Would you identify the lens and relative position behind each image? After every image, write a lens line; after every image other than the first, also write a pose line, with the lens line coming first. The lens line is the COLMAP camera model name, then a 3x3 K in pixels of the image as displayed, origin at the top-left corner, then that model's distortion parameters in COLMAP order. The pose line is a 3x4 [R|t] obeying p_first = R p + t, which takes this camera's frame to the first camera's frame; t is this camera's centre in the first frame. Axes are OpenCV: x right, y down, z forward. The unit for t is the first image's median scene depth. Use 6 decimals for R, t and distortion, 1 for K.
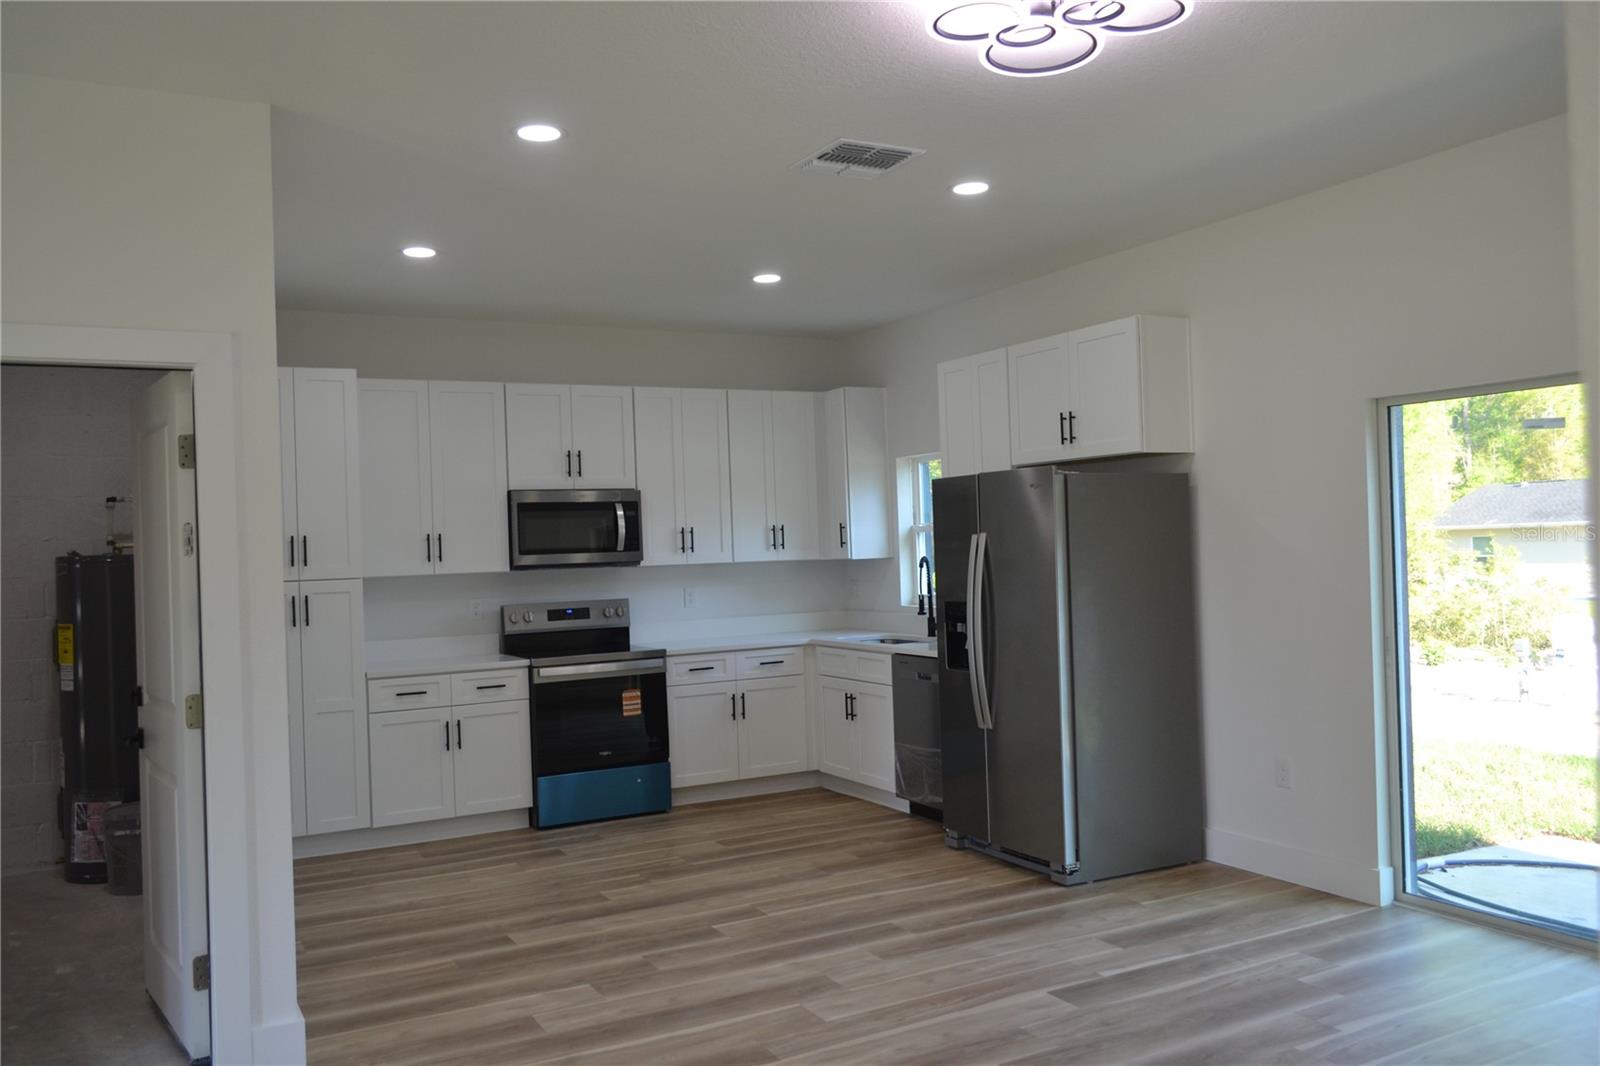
lens RADIAL K [[1271.0, 0, 800.0], [0, 1271.0, 533.0], [0, 0, 1]] dist [-0.009358, -0.002550]
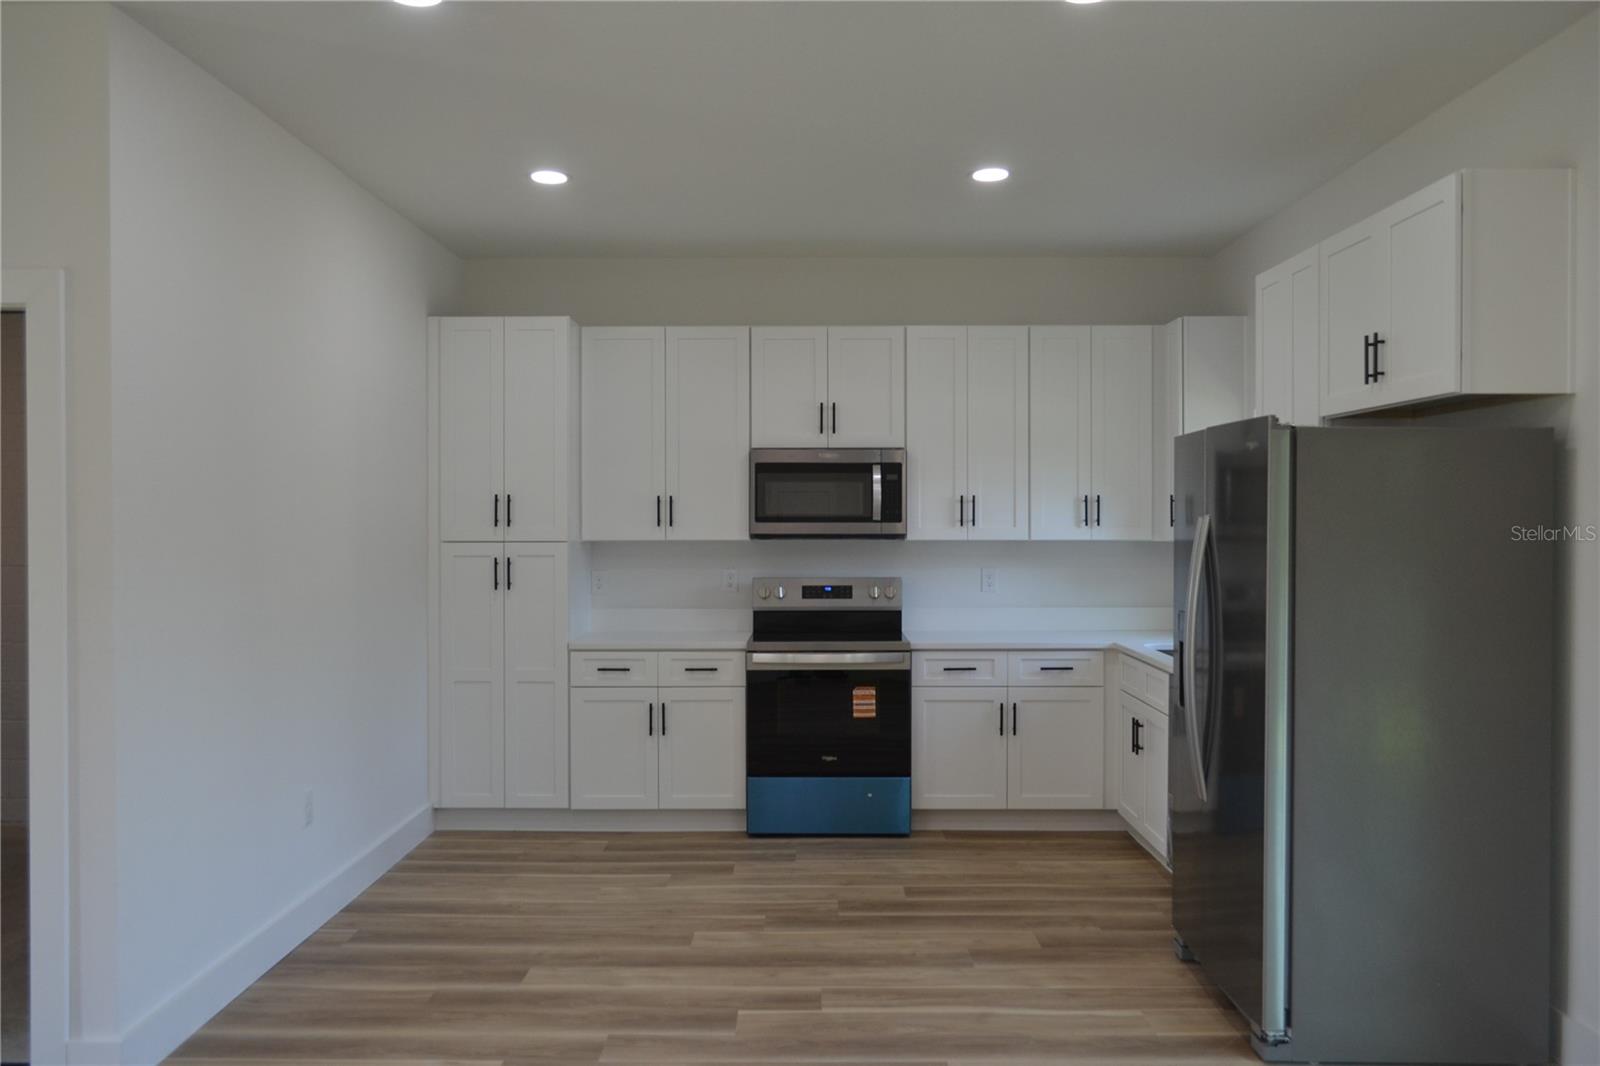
lens RADIAL K [[1271.0, 0, 800.0], [0, 1271.0, 533.0], [0, 0, 1]] dist [-0.009358, -0.002550]
pose [[0.874370, 0.039266, -0.483668, 0.239764], [-0.024302, 0.999013, 0.037171, -0.009026], [0.484651, -0.020747, 0.874462, 0.252249]]
